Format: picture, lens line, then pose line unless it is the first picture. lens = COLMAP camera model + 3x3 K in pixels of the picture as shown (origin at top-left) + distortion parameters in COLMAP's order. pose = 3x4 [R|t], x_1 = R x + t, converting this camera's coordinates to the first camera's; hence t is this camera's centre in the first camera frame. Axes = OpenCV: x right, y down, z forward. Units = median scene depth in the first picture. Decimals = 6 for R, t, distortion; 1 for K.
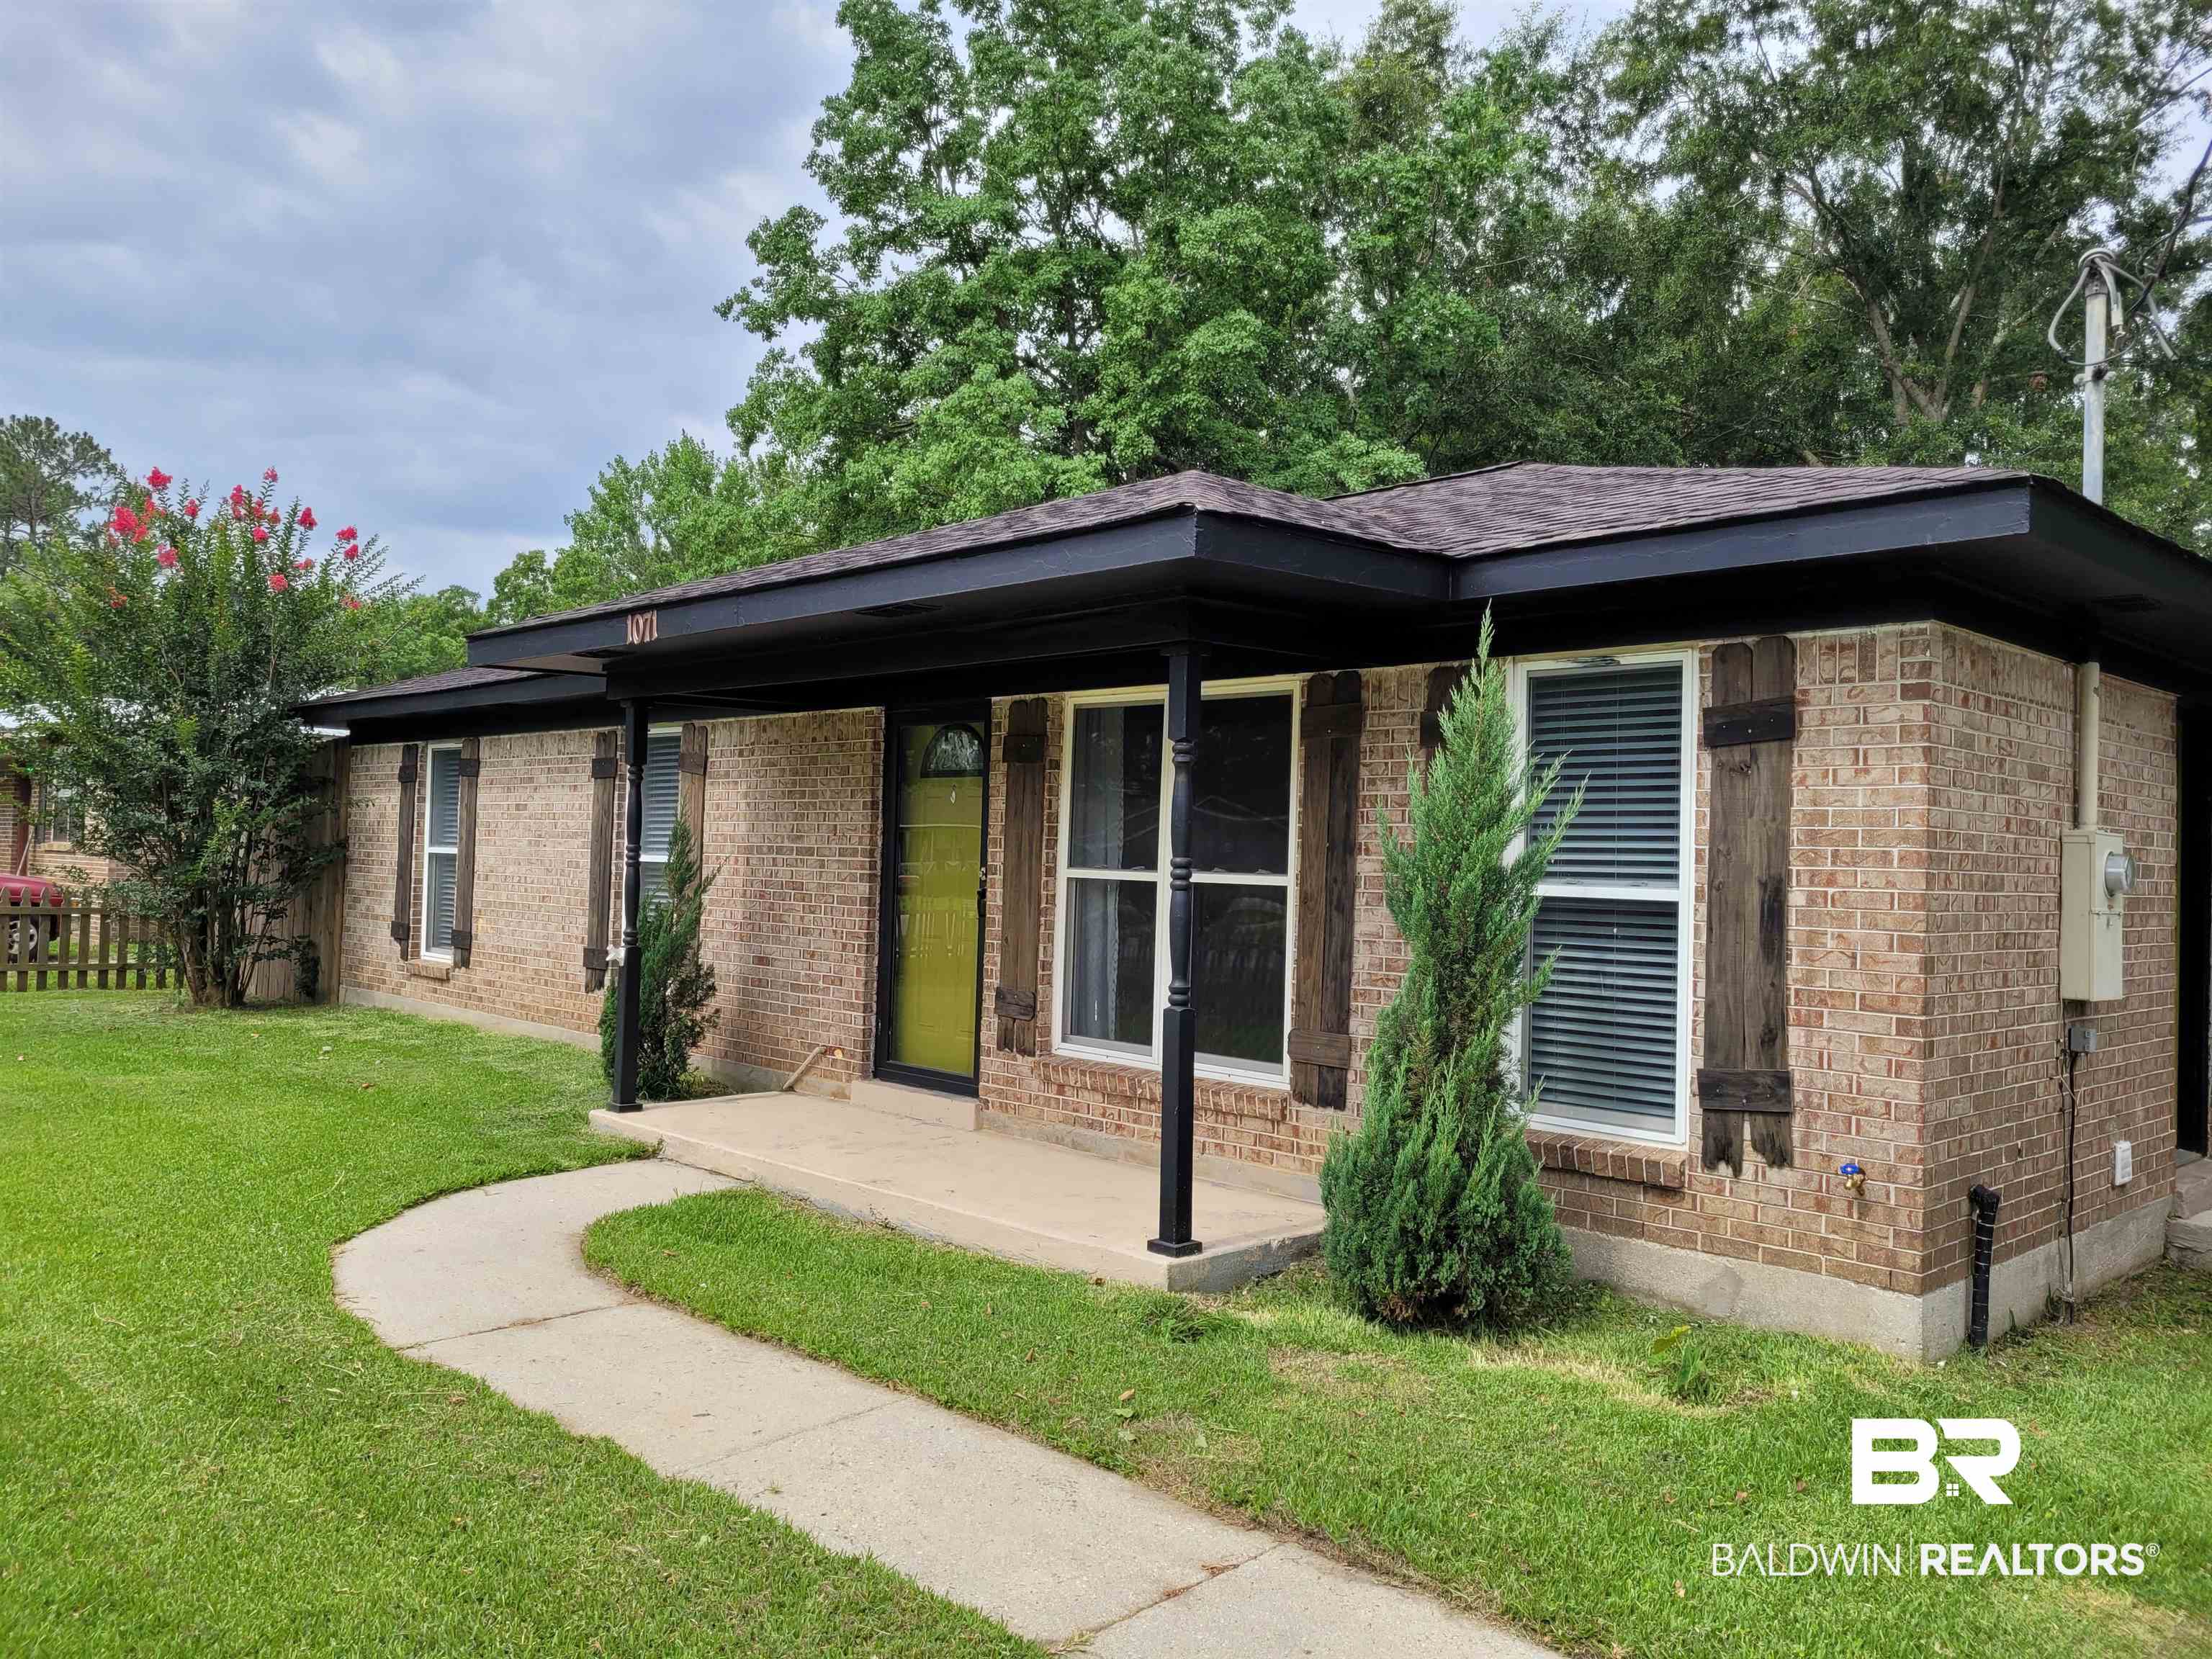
lens RADIAL K [[1666.7, 0, 1106.2], [0, 1666.7, 825.4], [0, 0, 1]] dist [0.001376, -0.000541]
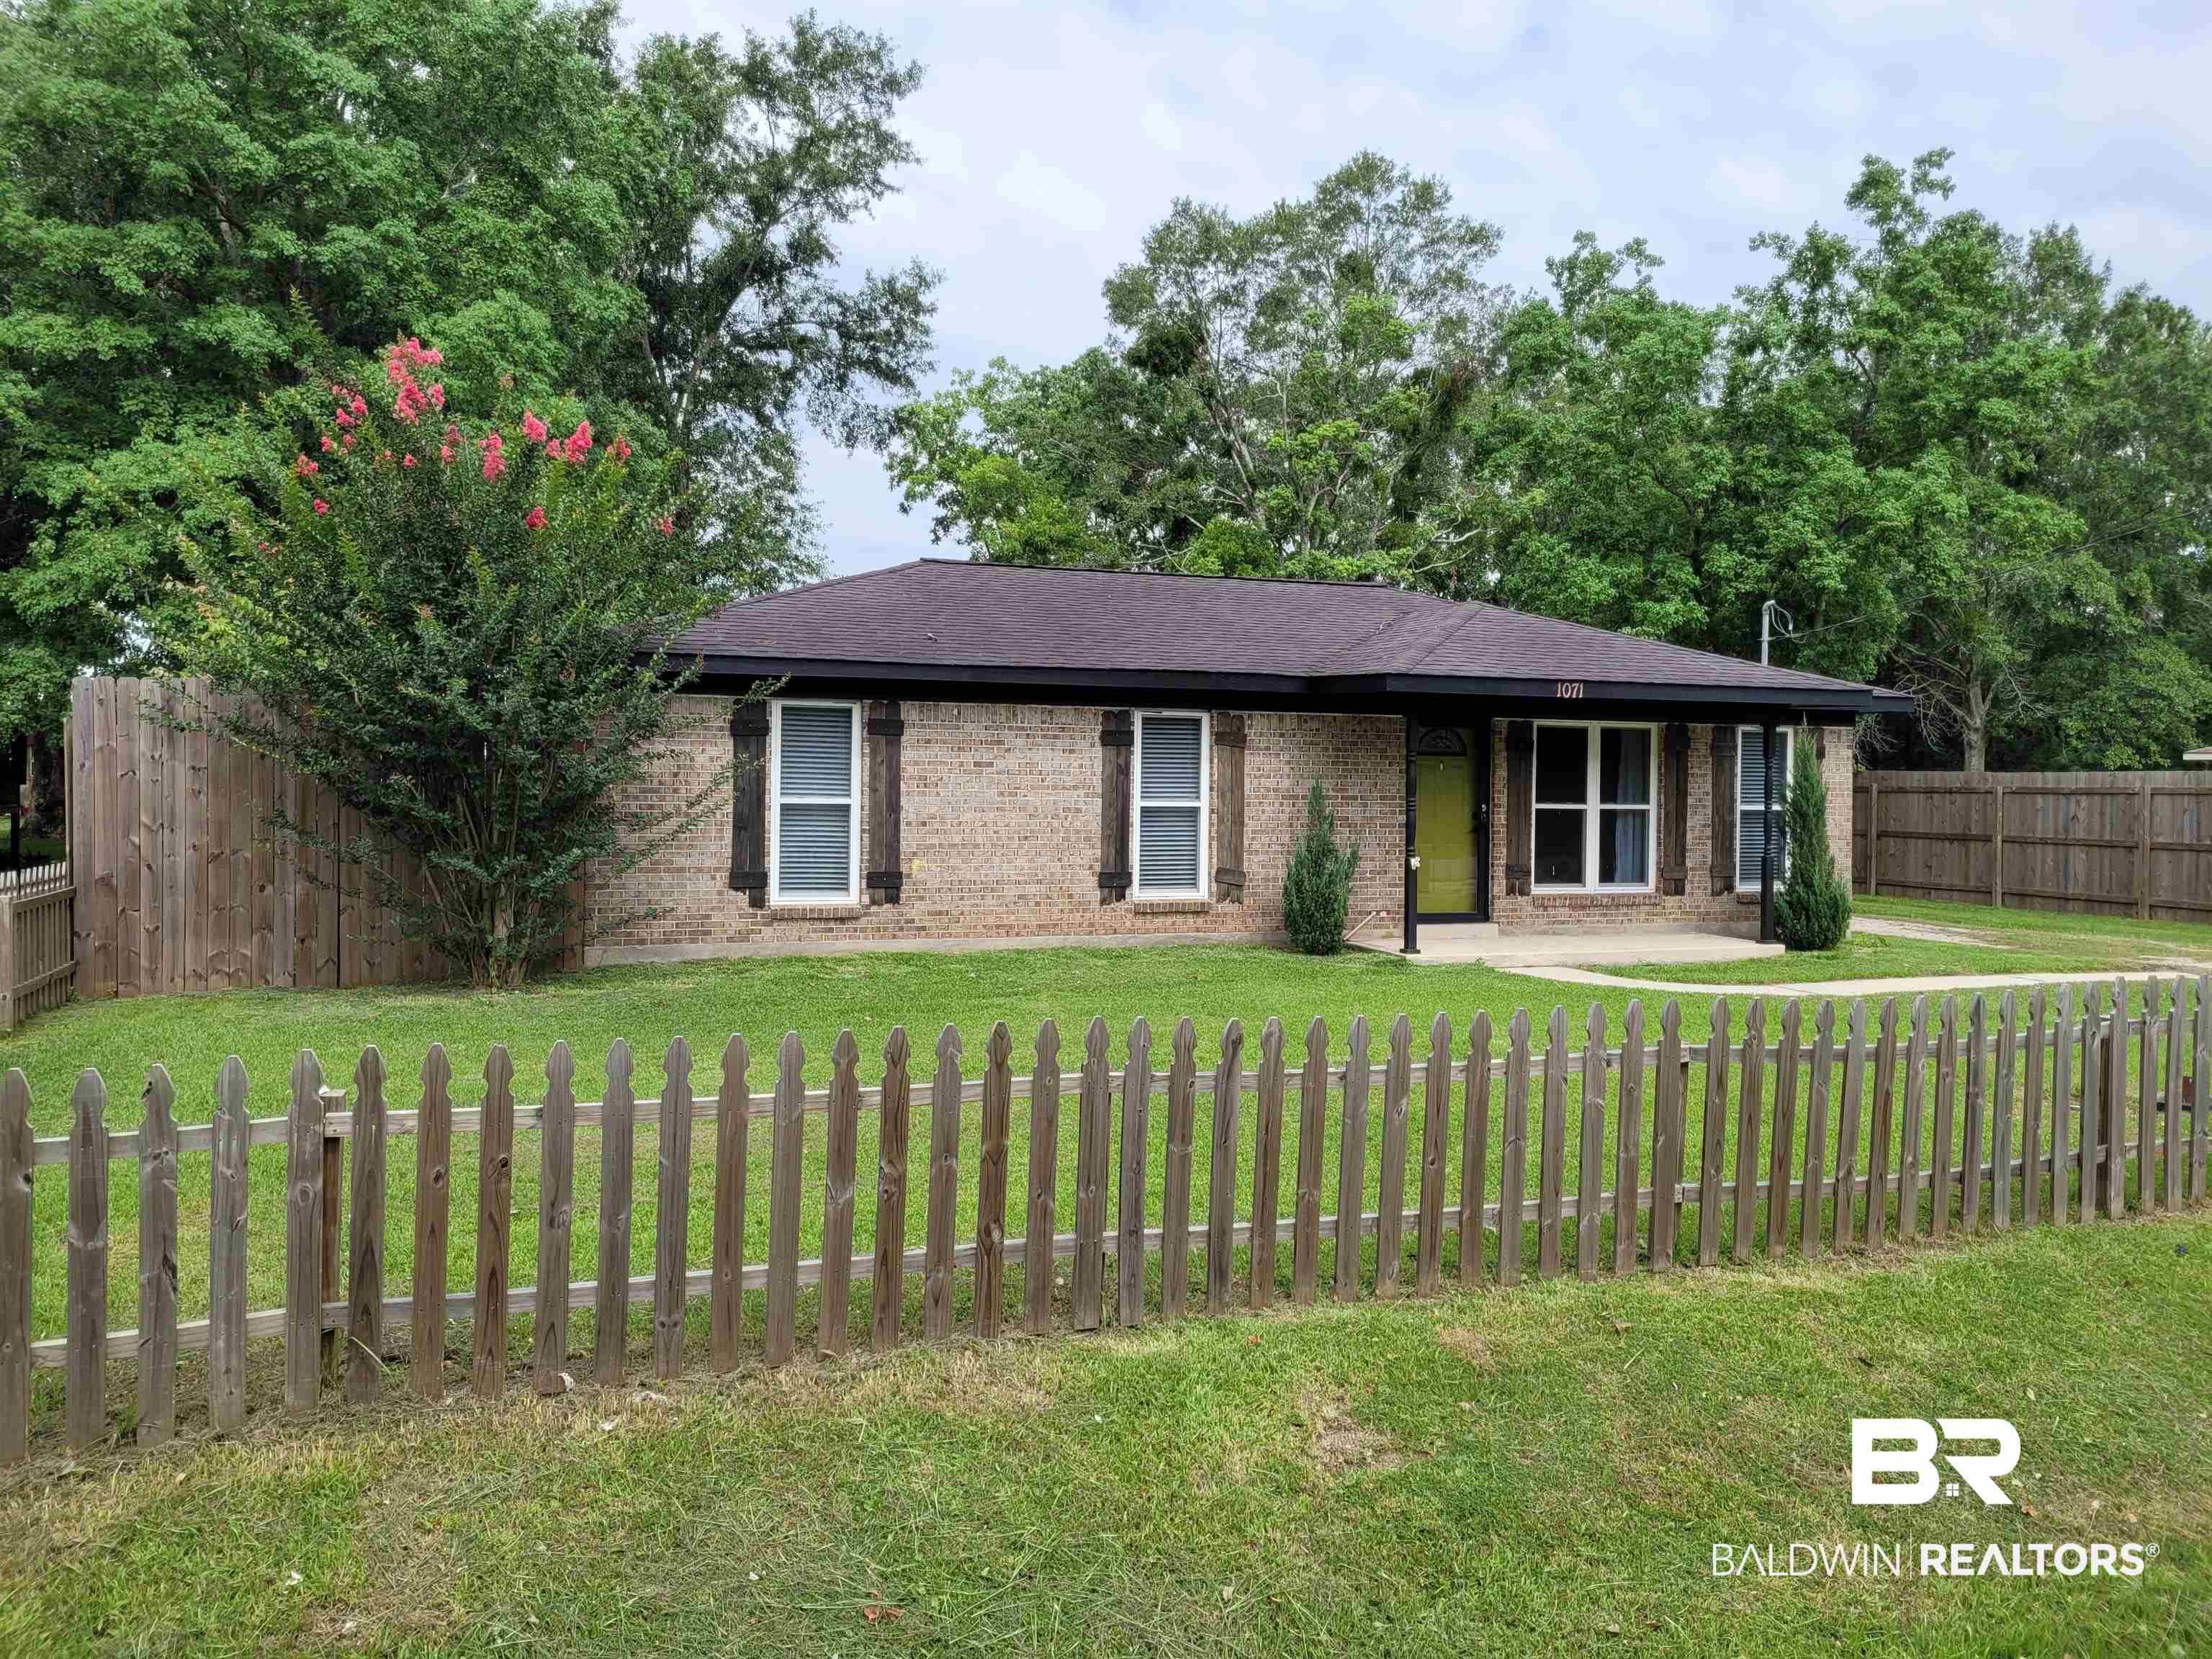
lens RADIAL K [[1666.7, 0, 1105.8], [0, 1666.7, 830.7], [0, 0, 1]] dist [0.001376, -0.000541]
pose [[0.415492, -0.040260, 0.908705, -2.097566], [-0.014871, 0.998586, 0.051041, -0.038303], [-0.909475, -0.034720, 0.414306, 0.614695]]
